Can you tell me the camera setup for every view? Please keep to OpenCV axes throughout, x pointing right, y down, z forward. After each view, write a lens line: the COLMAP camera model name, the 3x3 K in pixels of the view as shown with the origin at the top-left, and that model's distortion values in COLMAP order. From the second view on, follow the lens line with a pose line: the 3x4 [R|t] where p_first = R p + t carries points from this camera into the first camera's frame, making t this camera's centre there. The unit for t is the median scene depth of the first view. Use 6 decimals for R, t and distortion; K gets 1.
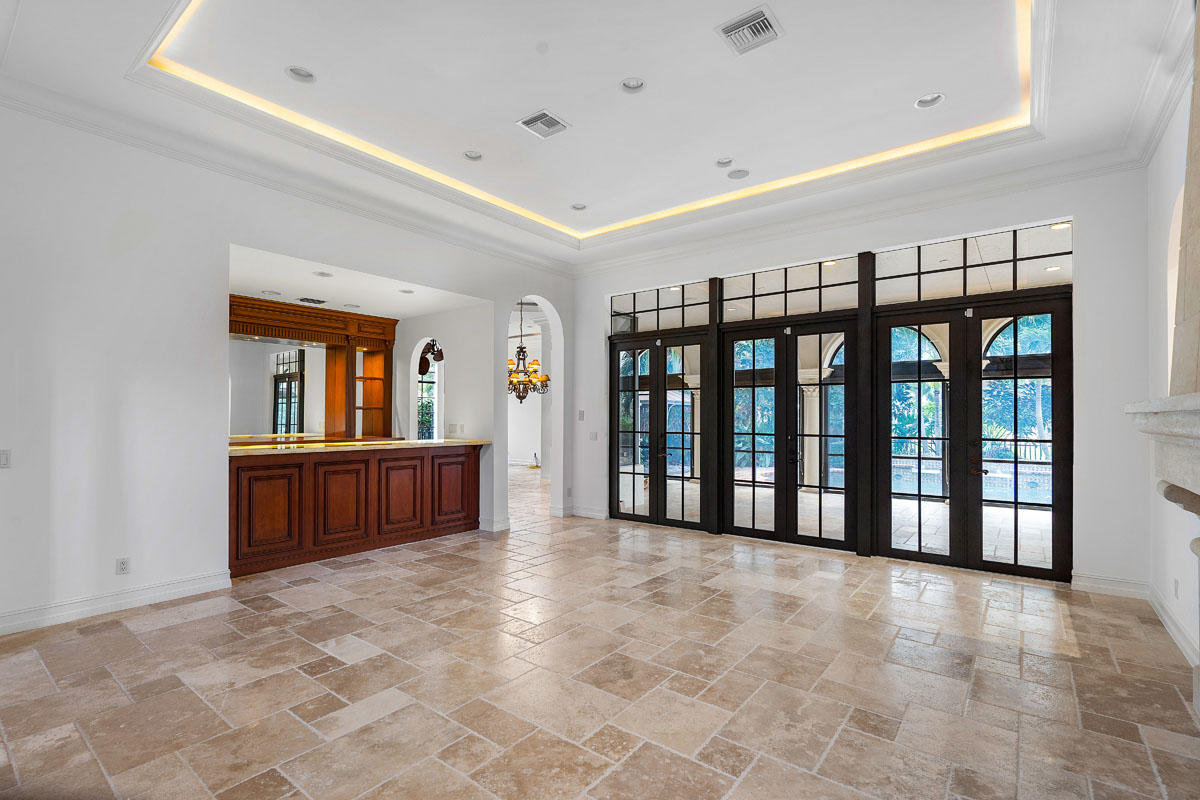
lens RADIAL K [[550.1, 0, 600.3], [0, 550.1, 412.4], [0, 0, 1]] dist [-0.001883, -0.000983]
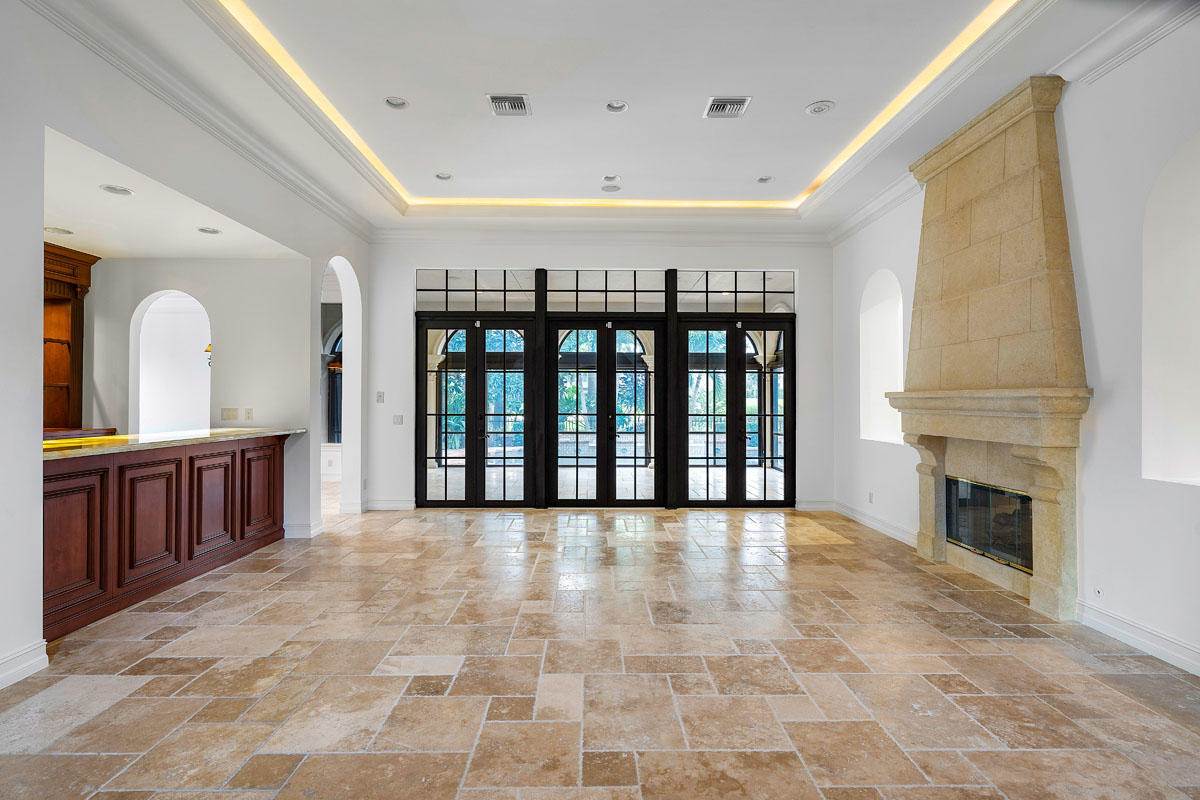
lens RADIAL K [[580.2, 0, 598.9], [0, 580.2, 393.8], [0, 0, 1]] dist [-0.003956, 0.000840]
pose [[0.781282, 0.005109, 0.624157, -0.514381], [-0.007244, 0.999973, 0.000883, -0.004669], [-0.624136, -0.005212, 0.781298, 0.063675]]
